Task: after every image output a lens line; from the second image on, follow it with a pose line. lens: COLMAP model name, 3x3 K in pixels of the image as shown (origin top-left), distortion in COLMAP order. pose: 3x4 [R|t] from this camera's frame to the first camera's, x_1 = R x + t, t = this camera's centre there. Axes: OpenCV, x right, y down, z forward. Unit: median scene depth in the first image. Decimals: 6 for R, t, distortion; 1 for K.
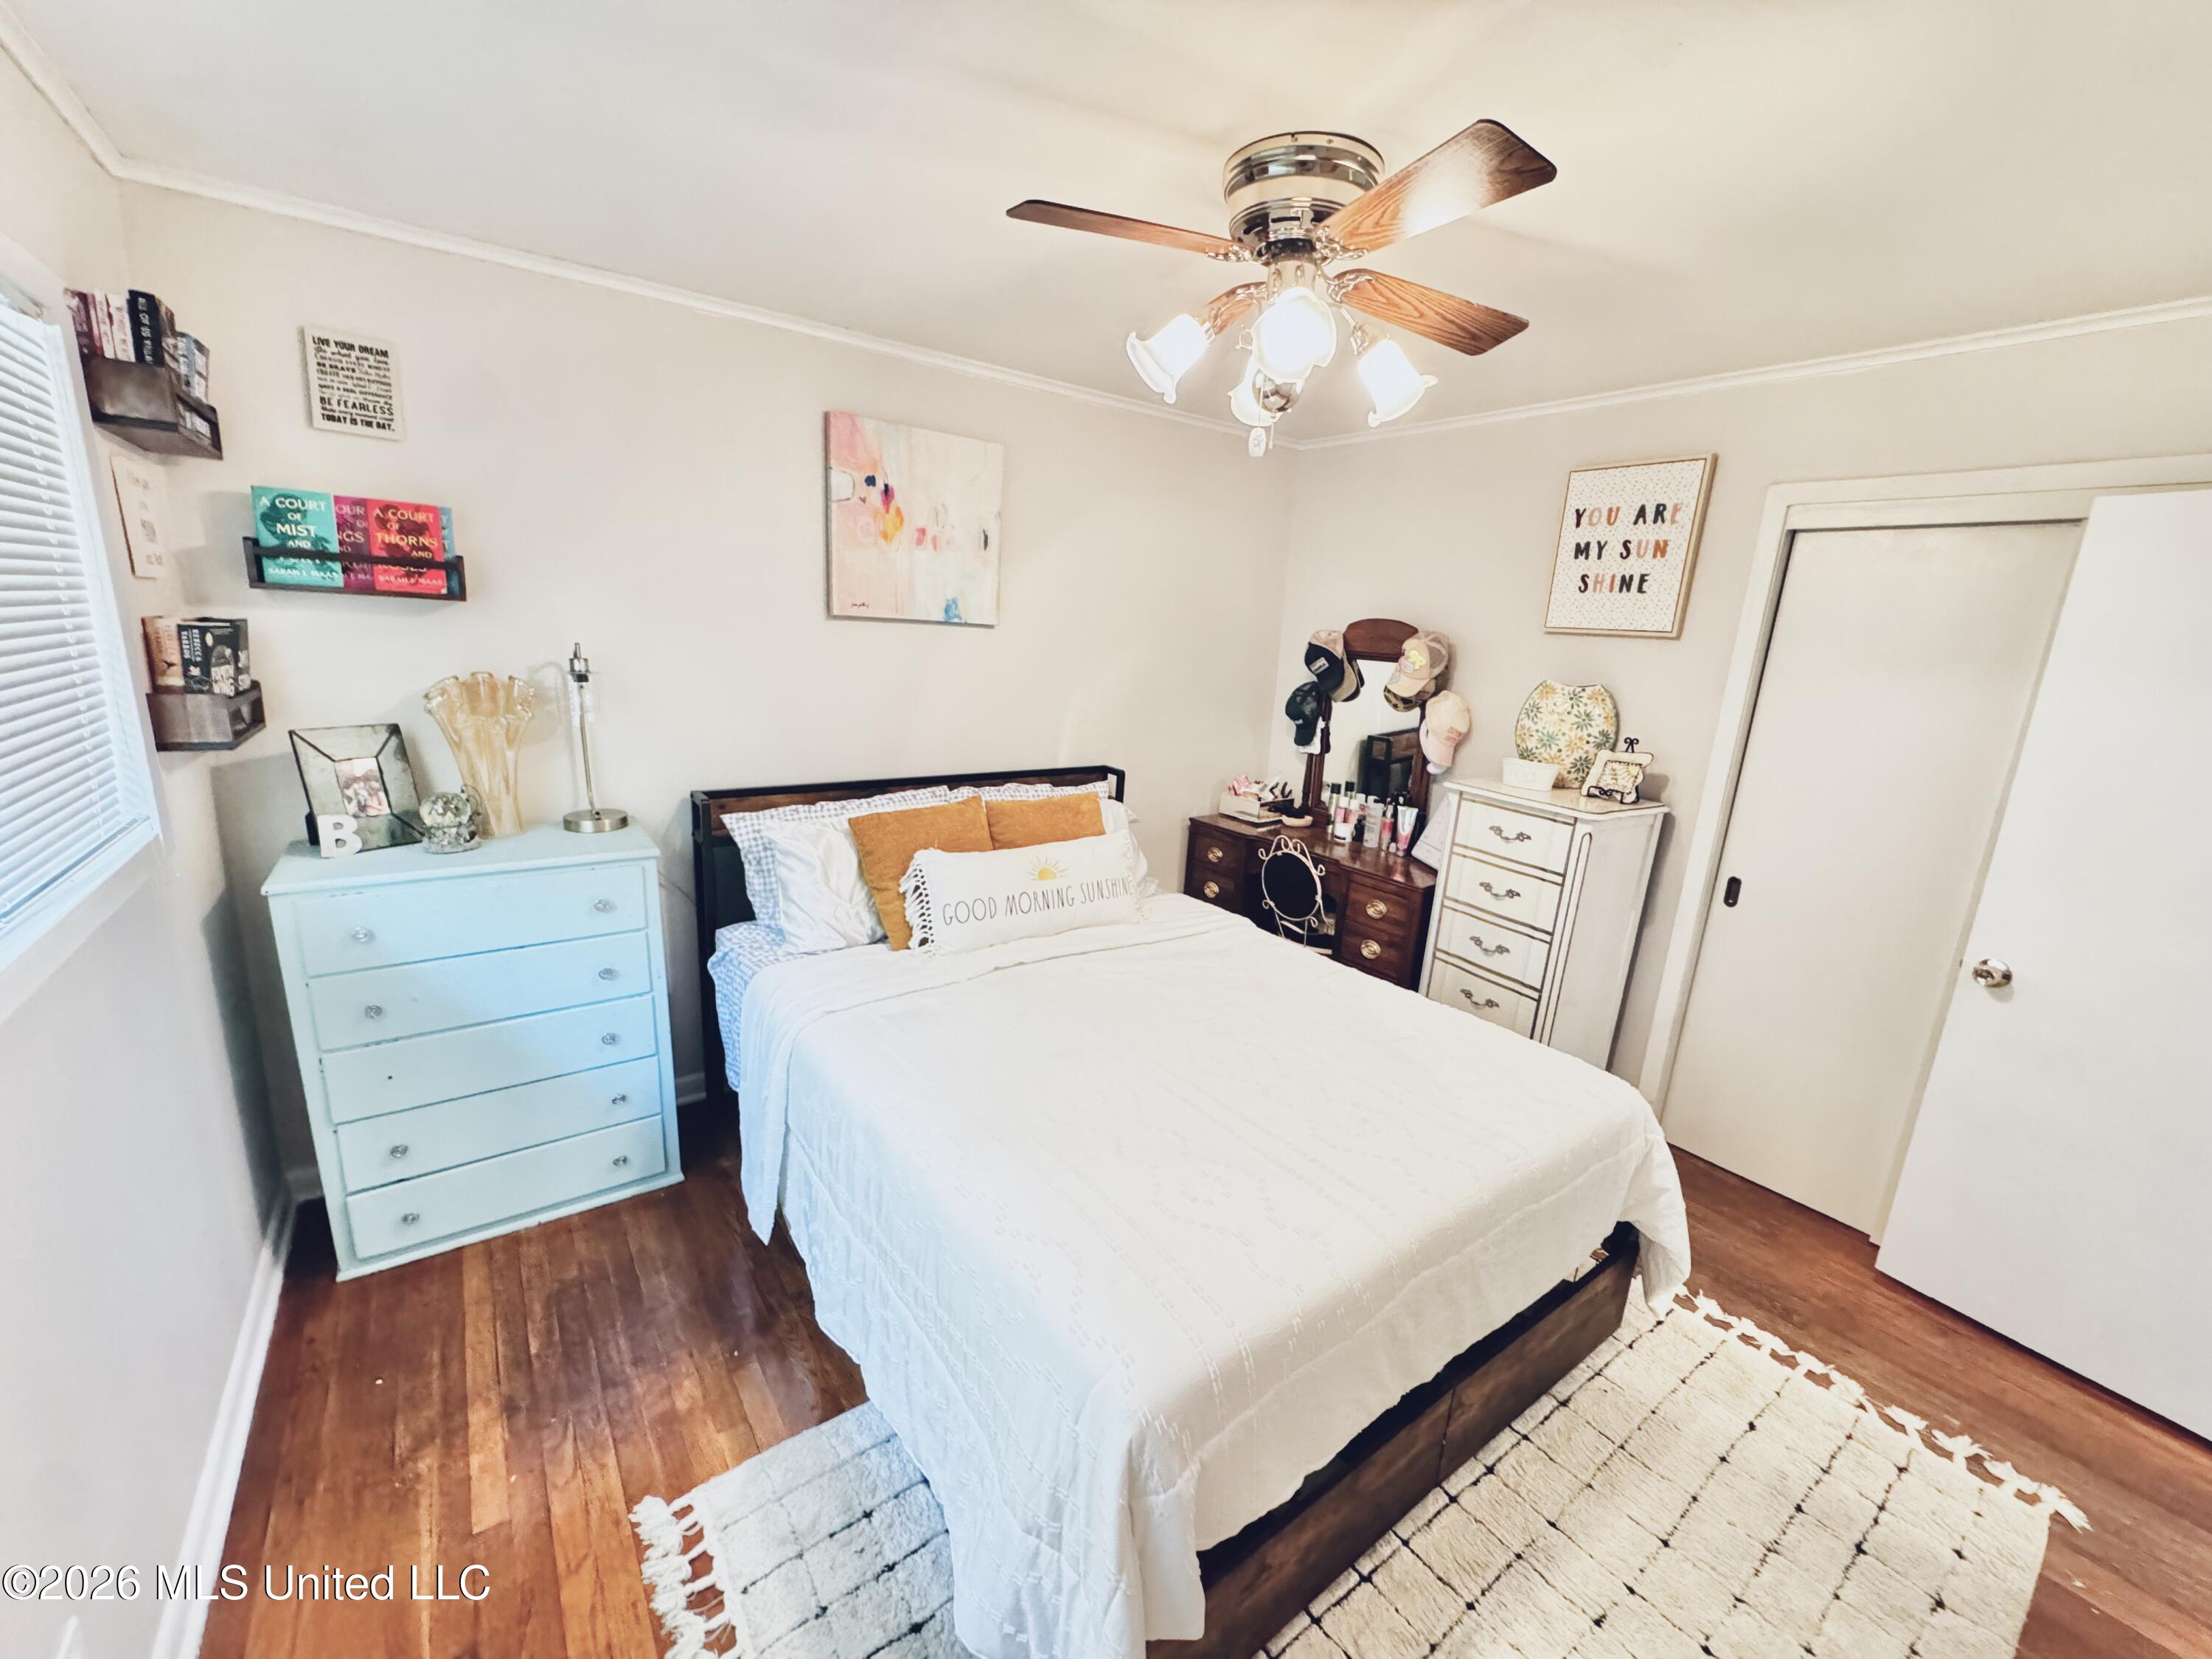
lens RADIAL K [[881.5, 0, 1106.0], [0, 881.5, 829.5], [0, 0, 1]] dist [-0.006535, 0.000067]
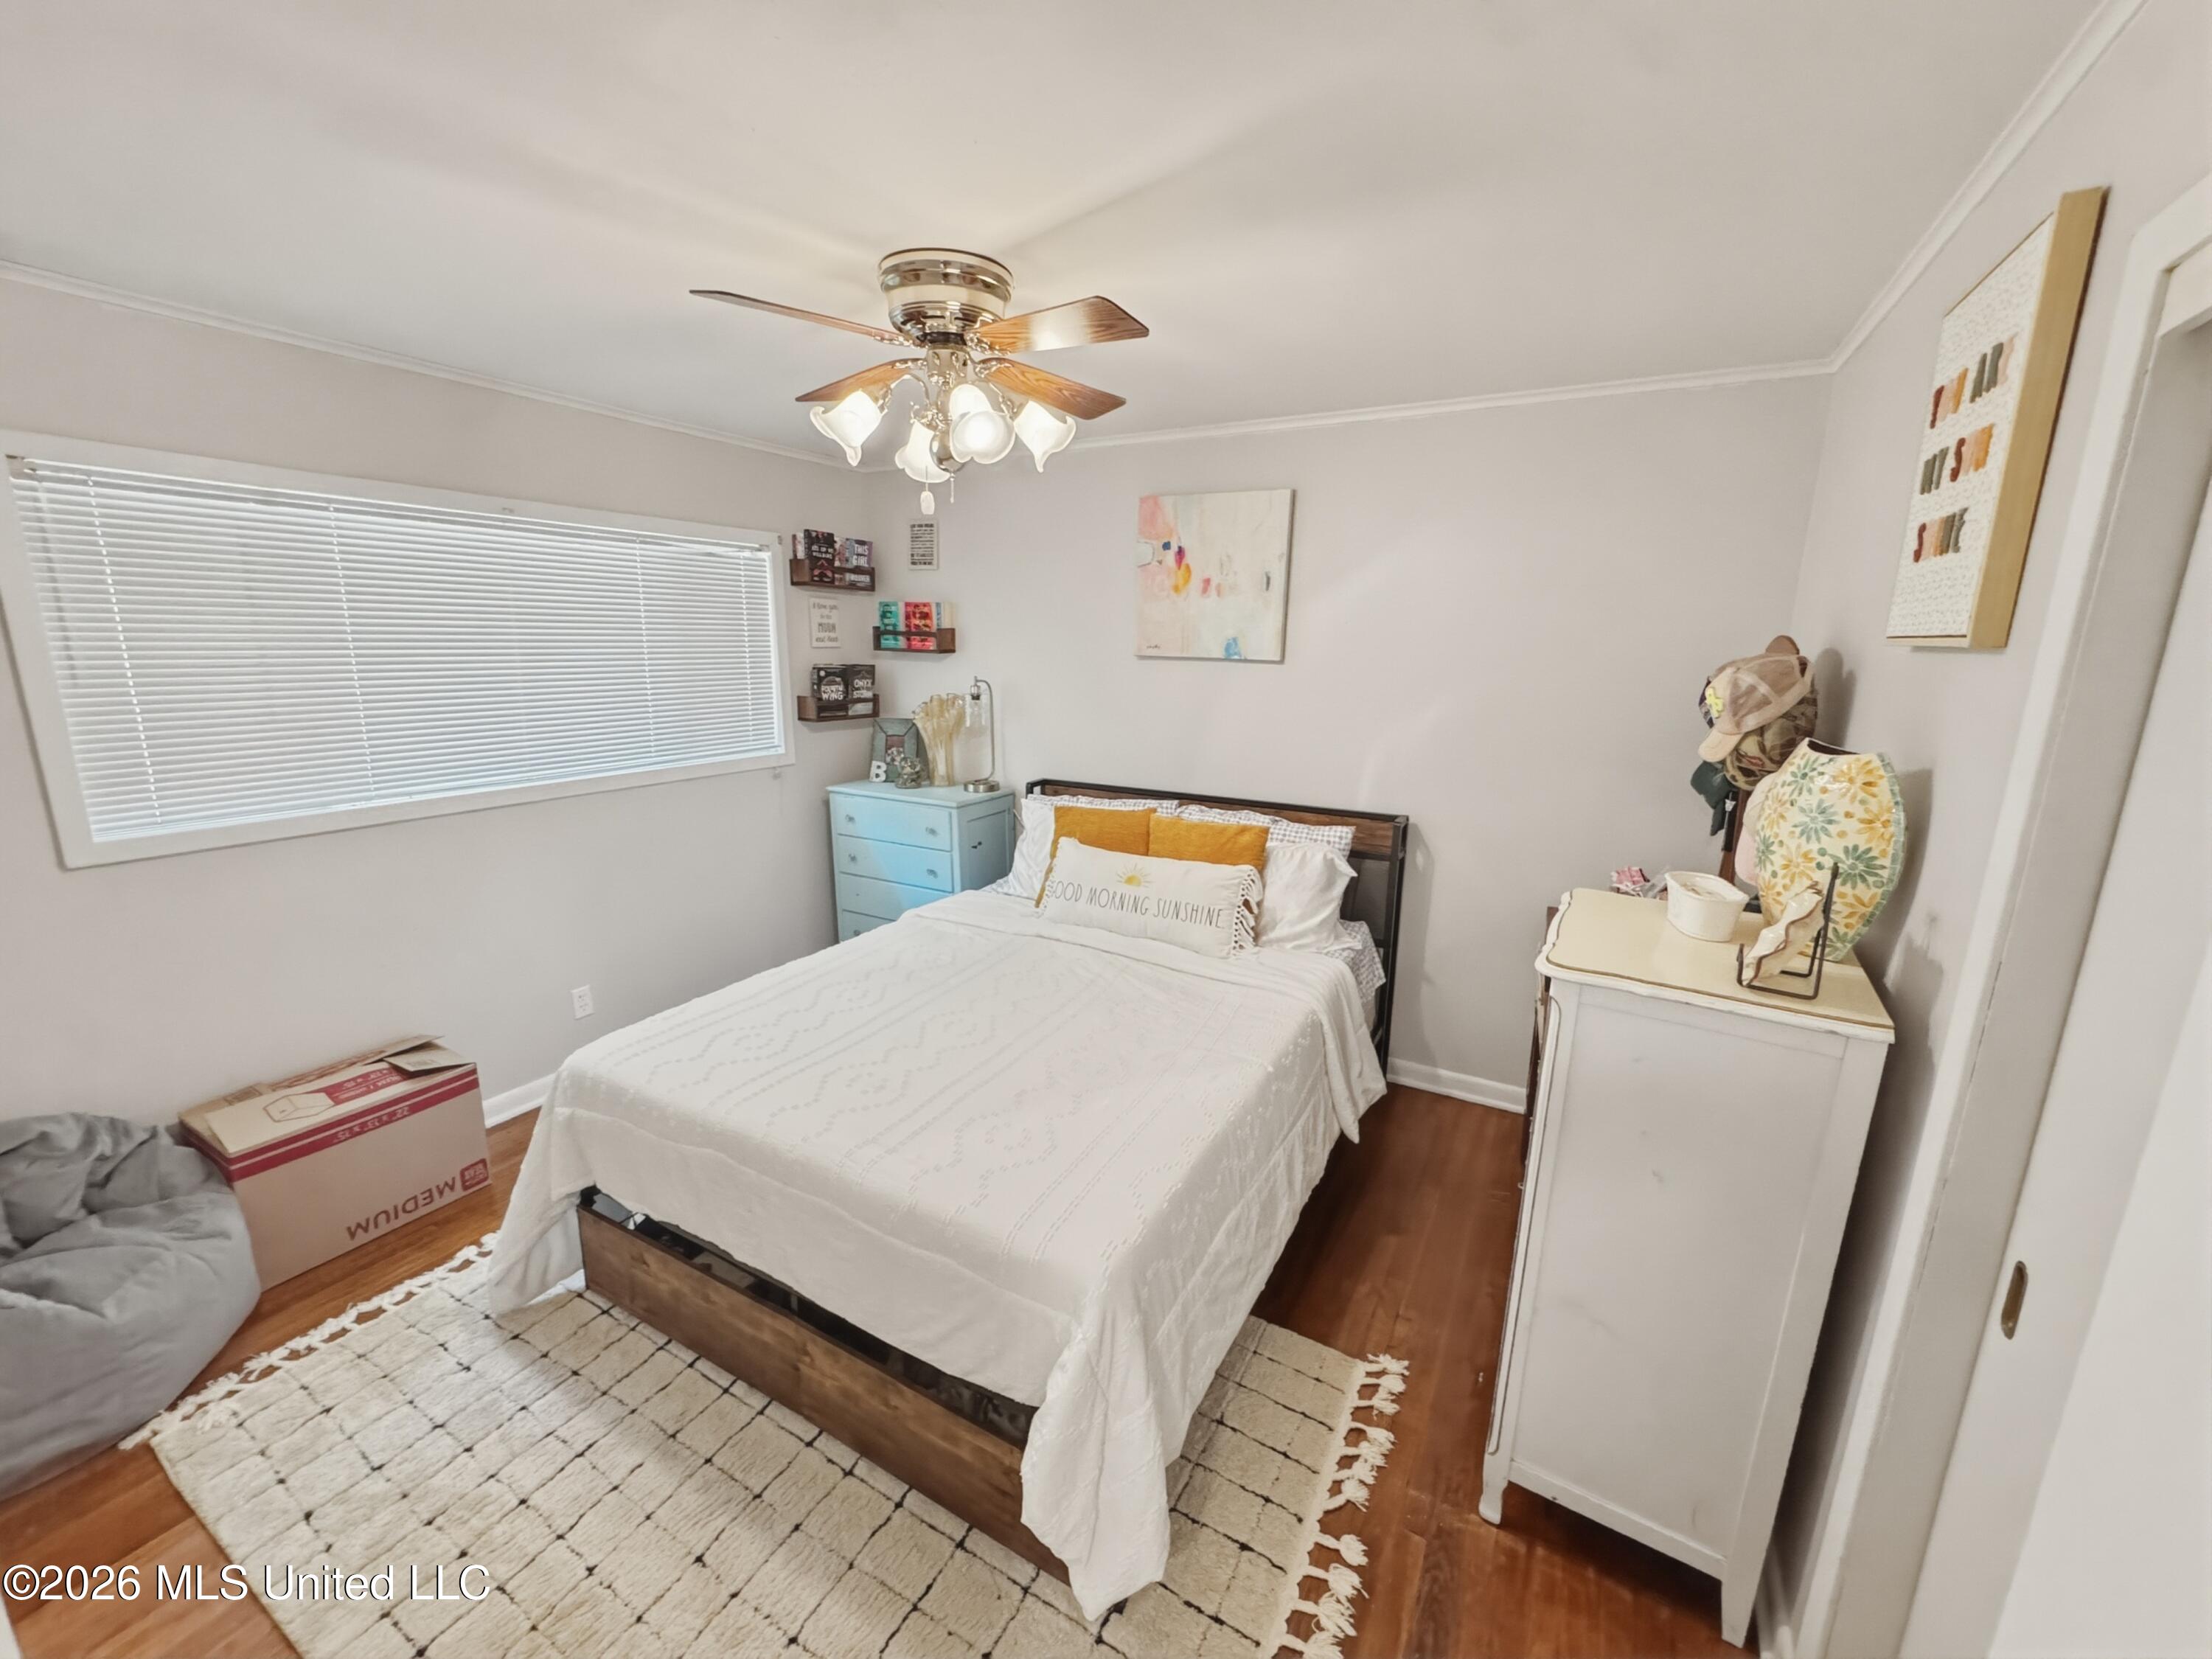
lens RADIAL K [[881.6, 0, 1103.0], [0, 881.6, 829.8], [0, 0, 1]] dist [-0.004253, 0.000508]
pose [[0.412693, 0.147103, -0.898913, 1.112252], [-0.197697, 0.977814, 0.069251, -0.100083], [0.889157, 0.149133, 0.432619, 0.582195]]
